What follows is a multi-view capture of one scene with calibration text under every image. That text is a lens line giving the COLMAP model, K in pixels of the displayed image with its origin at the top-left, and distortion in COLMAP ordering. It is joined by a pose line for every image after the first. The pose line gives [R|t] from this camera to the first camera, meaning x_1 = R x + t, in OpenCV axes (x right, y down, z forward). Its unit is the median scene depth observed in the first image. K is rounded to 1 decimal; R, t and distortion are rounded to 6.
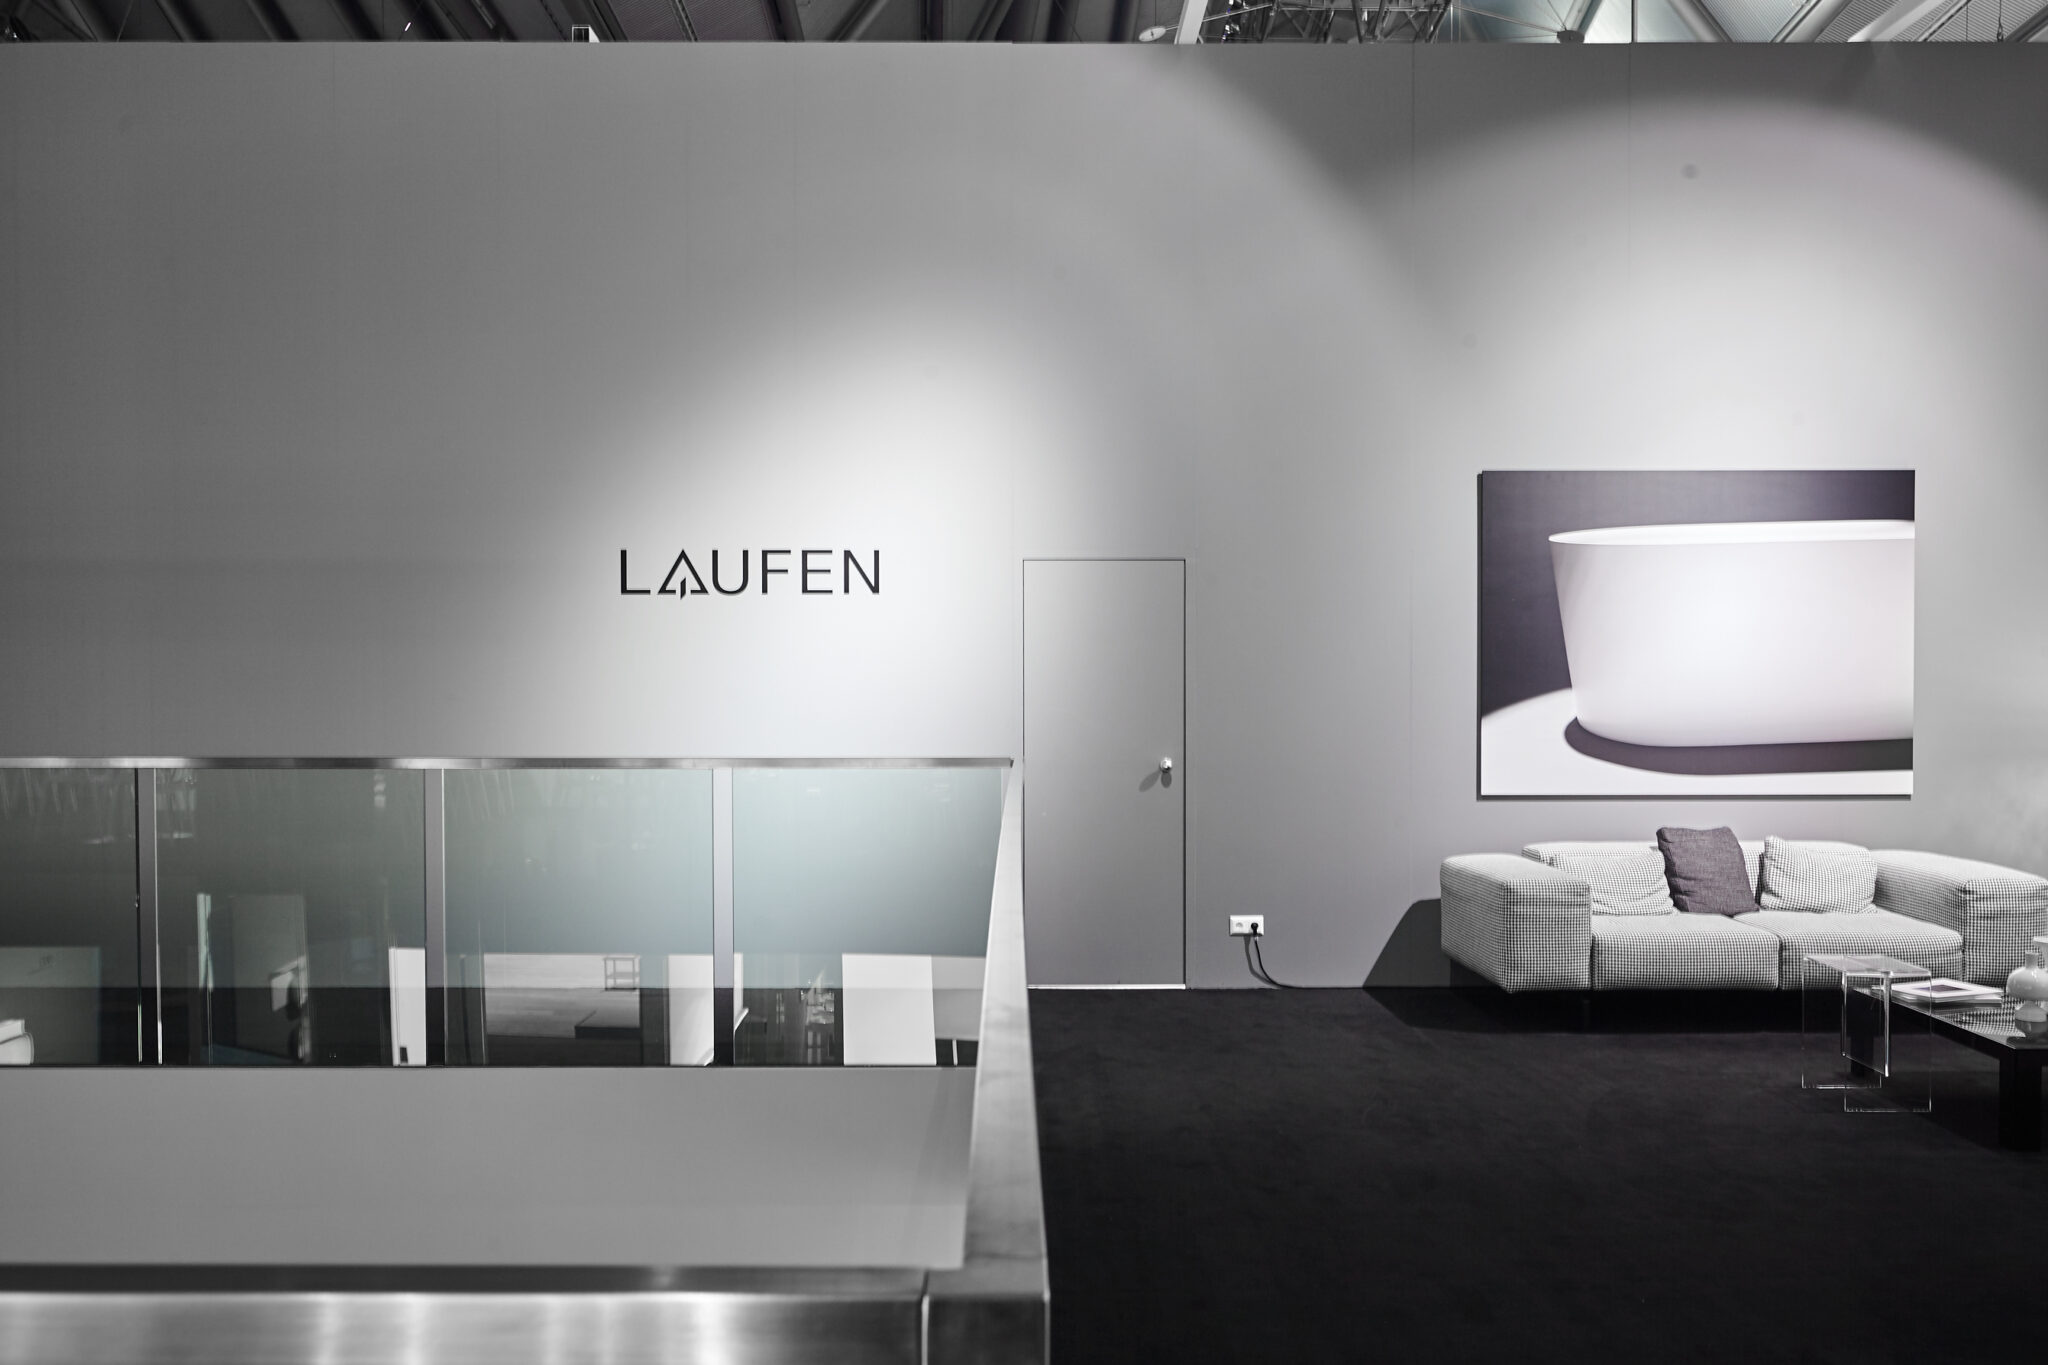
lens RADIAL K [[1673.4, 0, 1025.9], [0, 1673.4, 694.2], [0, 0, 1]] dist [-0.012490, 0.002393]
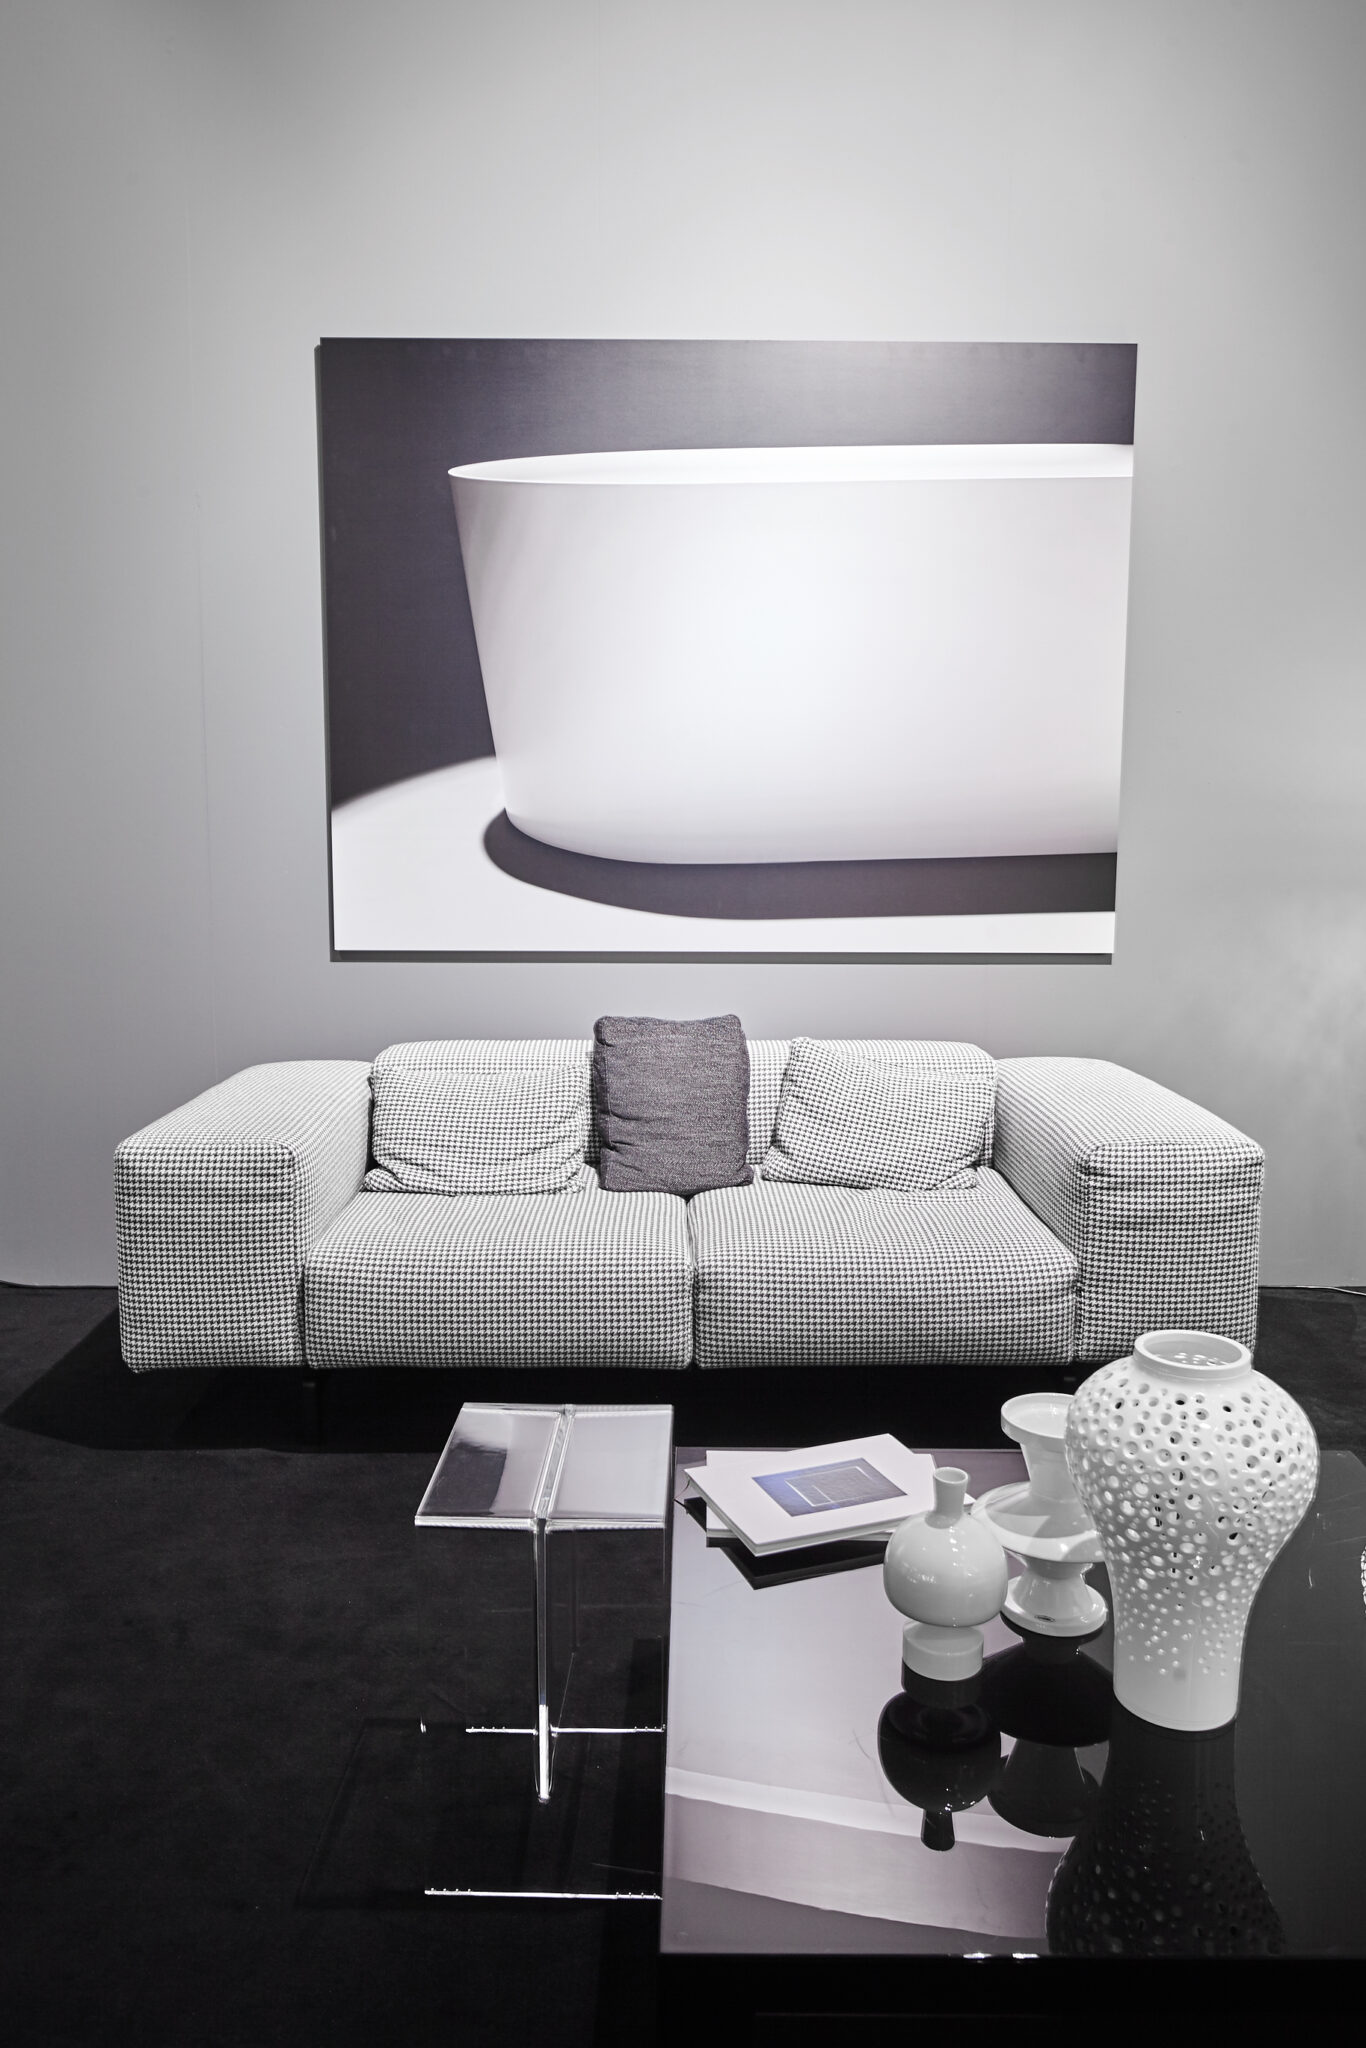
lens RADIAL K [[1534.6, 0, 683.9], [0, 1534.6, 1014.0], [0, 0, 1]] dist [-0.010269, 0.000411]
pose [[0.999653, 0.003412, 0.026111, 0.395197], [-0.006596, 0.992405, 0.122840, 0.019016], [-0.025494, -0.122969, 0.992083, 0.519279]]
